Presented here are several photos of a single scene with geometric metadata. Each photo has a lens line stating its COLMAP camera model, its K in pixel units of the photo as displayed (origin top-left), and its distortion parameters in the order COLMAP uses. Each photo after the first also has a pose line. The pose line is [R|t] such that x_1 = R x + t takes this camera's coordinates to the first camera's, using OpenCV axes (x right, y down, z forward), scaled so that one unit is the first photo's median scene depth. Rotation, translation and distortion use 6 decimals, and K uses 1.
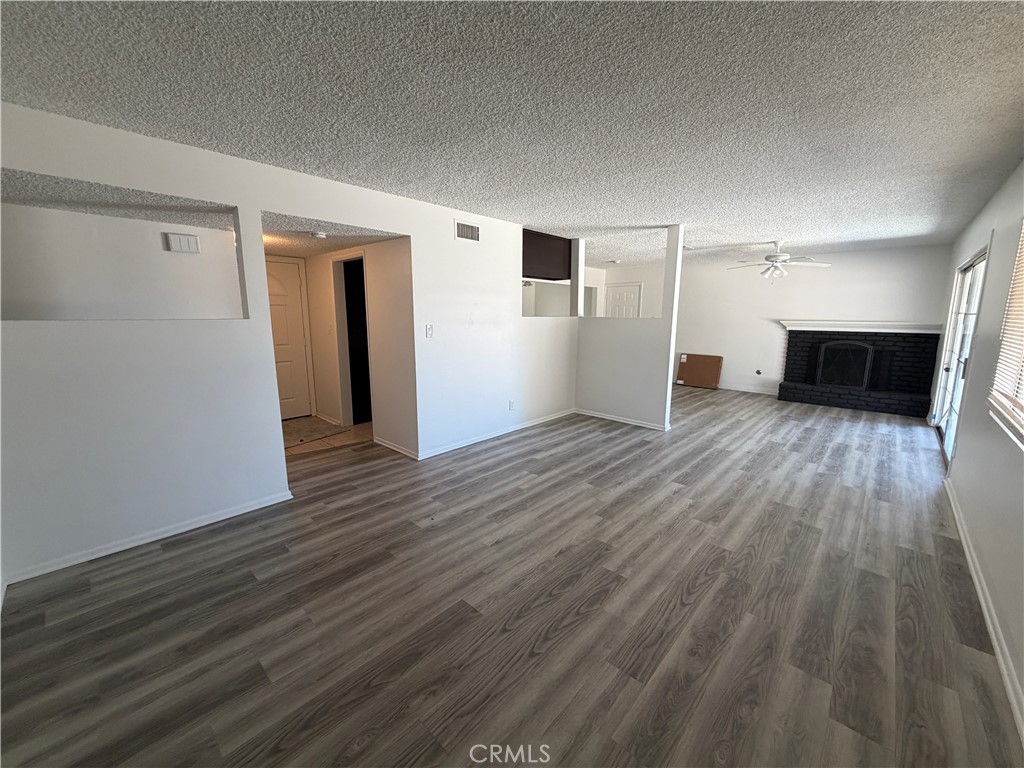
lens RADIAL K [[408.2, 0, 505.8], [0, 408.2, 385.9], [0, 0, 1]] dist [-0.001403, 0.000538]
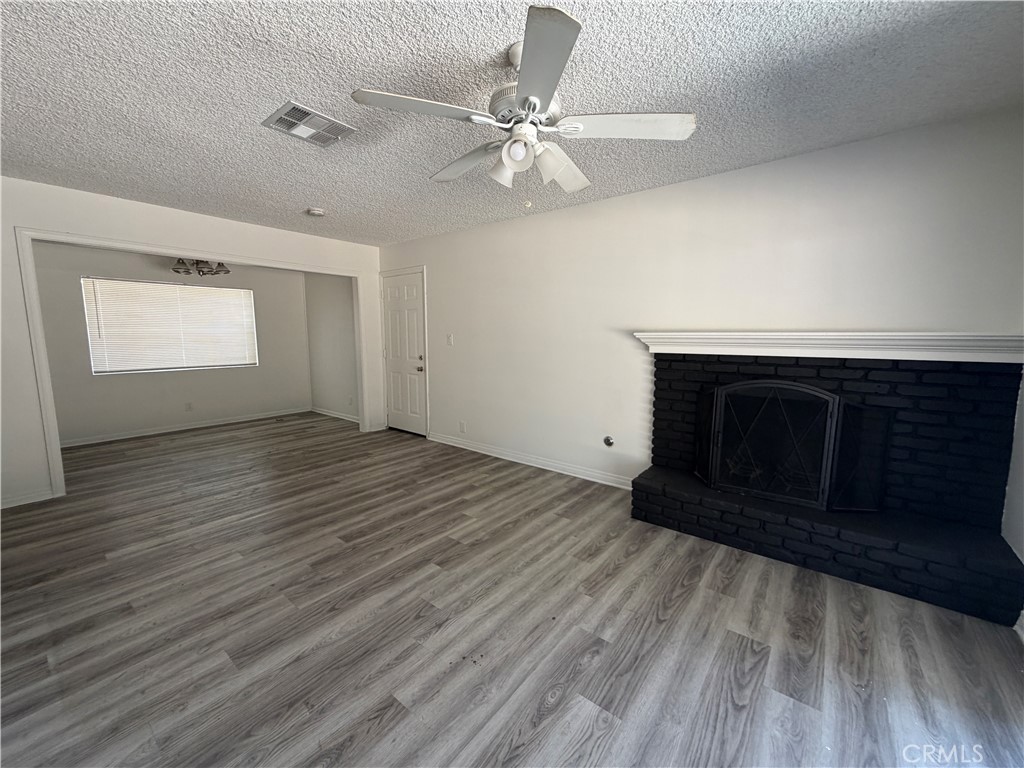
lens RADIAL K [[408.2, 0, 511.7], [0, 408.2, 381.4], [0, 0, 1]] dist [-0.001403, 0.000538]
pose [[0.996150, -0.014246, 0.086504, 0.961048], [0.019465, 0.998021, -0.059799, -0.158326], [-0.085481, 0.061253, 0.994455, 1.102059]]
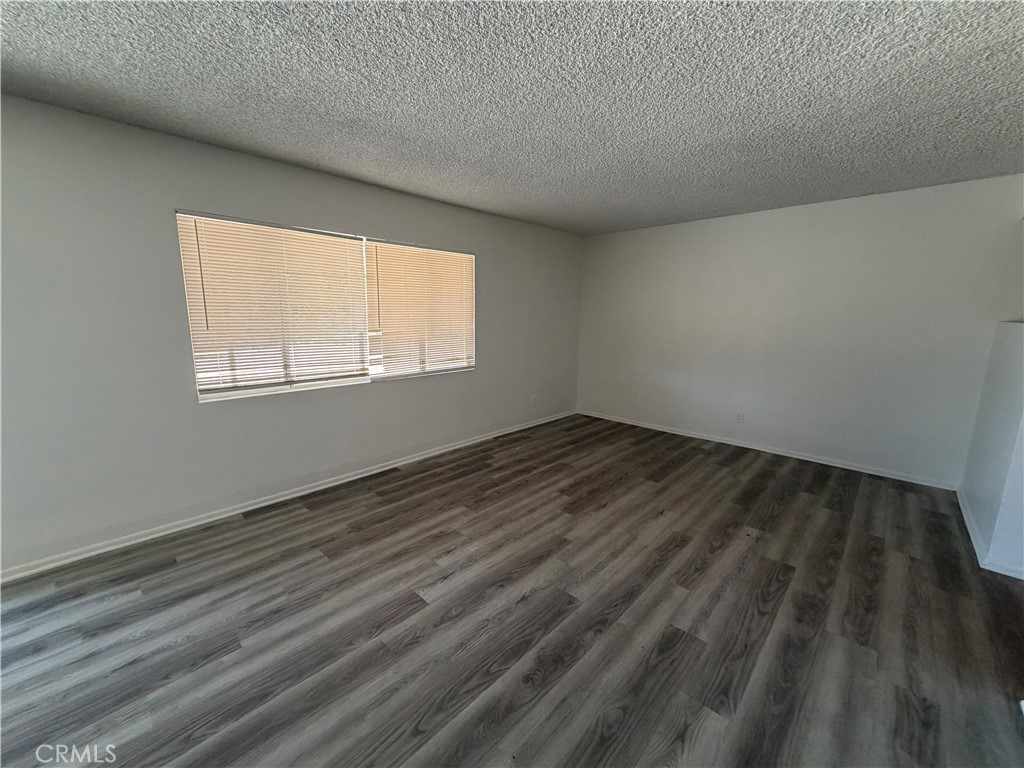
lens RADIAL K [[408.2, 0, 504.8], [0, 408.2, 381.9], [0, 0, 1]] dist [-0.001403, 0.000538]
pose [[-0.999844, -0.015728, 0.008017, 0.289991], [-0.012107, 0.941438, 0.336970, -0.239358], [-0.012847, 0.336820, -0.941481, 1.373074]]
